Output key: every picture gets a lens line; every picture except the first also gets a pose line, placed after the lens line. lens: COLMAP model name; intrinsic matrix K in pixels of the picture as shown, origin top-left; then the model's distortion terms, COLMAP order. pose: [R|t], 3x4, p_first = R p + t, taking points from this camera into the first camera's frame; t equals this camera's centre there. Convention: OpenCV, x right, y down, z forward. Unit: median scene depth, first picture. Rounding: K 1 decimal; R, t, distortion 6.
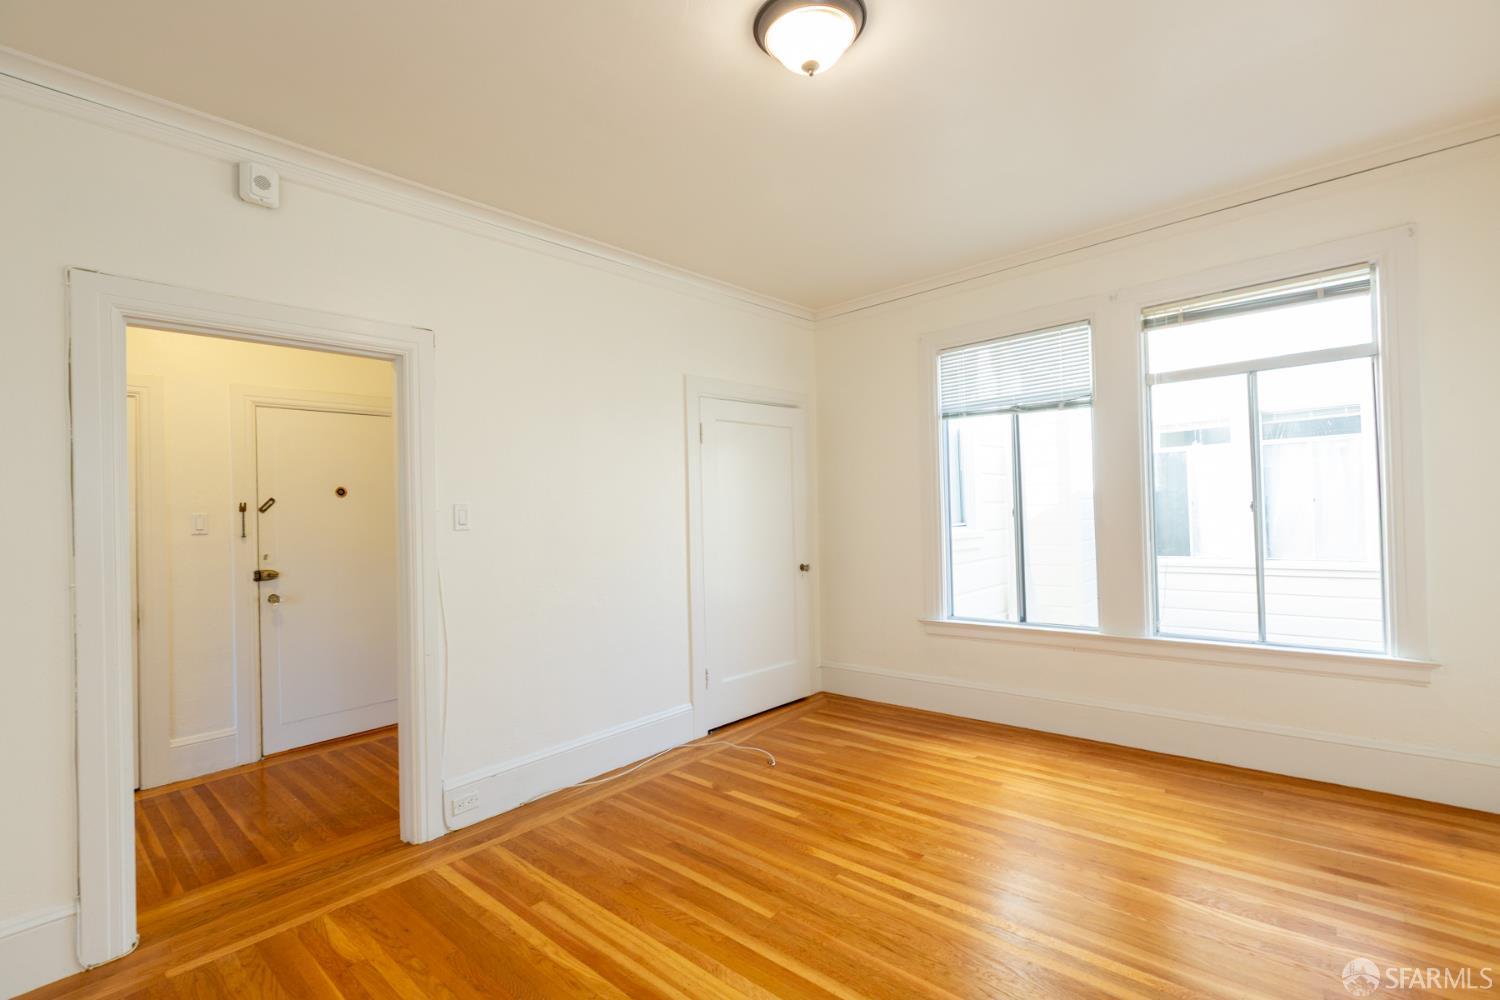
lens RADIAL K [[689.5, 0, 807.2], [0, 689.5, 496.7], [0, 0, 1]] dist [-0.003535, -0.000885]
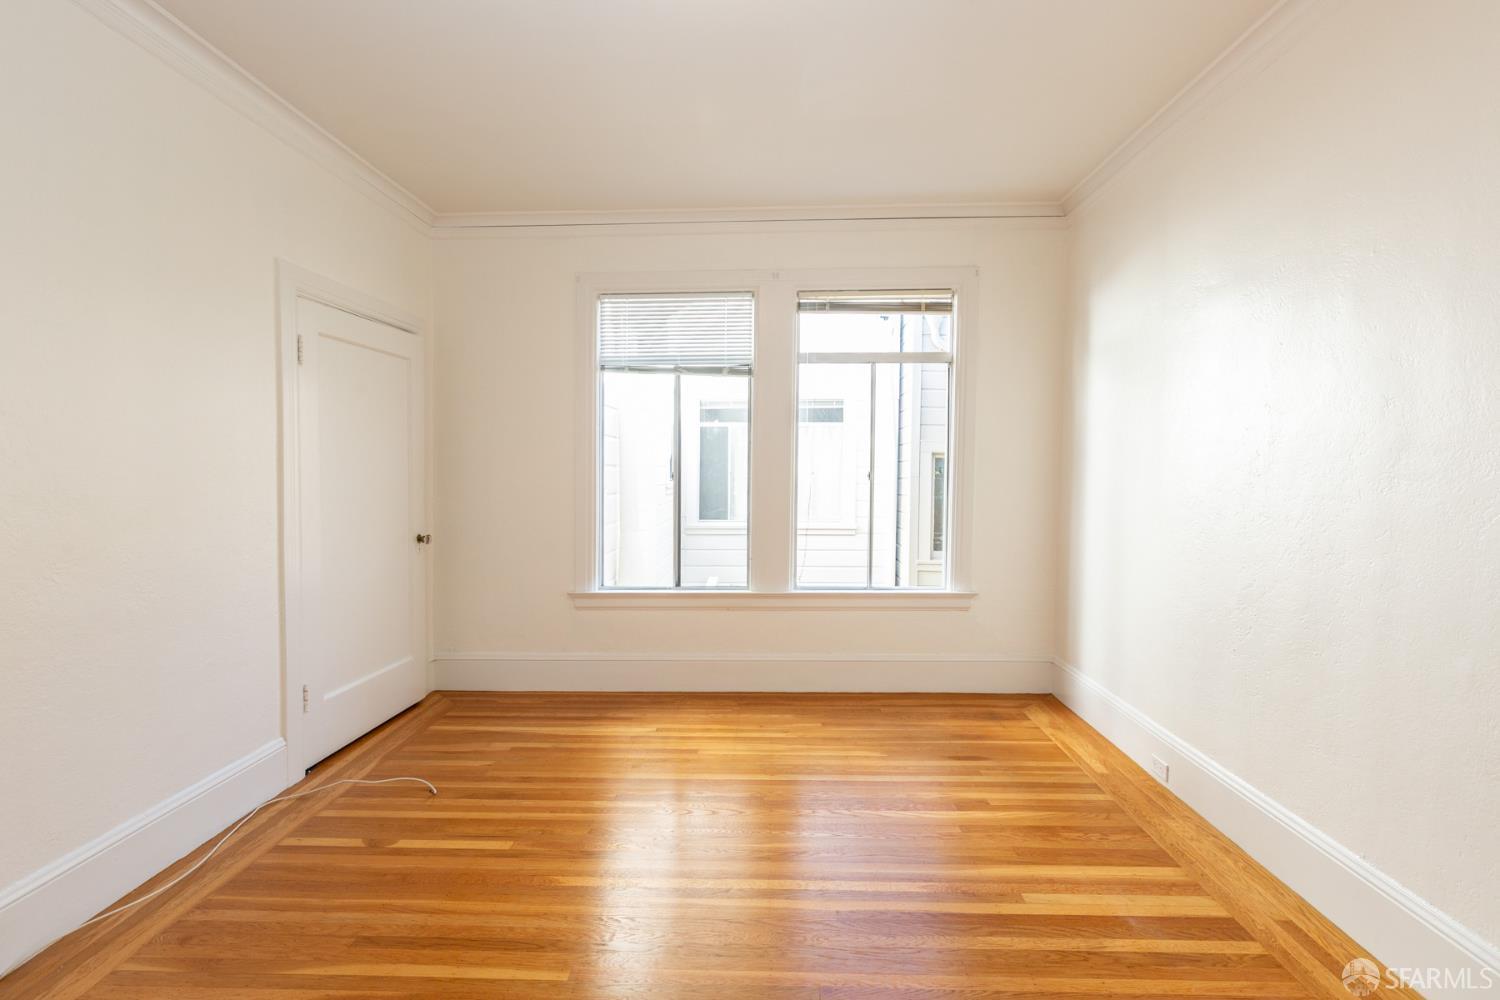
lens RADIAL K [[689.5, 0, 753.4], [0, 689.5, 498.0], [0, 0, 1]] dist [-0.003535, -0.000885]
pose [[0.775404, 0.006449, 0.631433, -0.266975], [-0.037936, 0.998618, 0.036386, 0.016559], [-0.630326, -0.052168, 0.774576, 0.195263]]
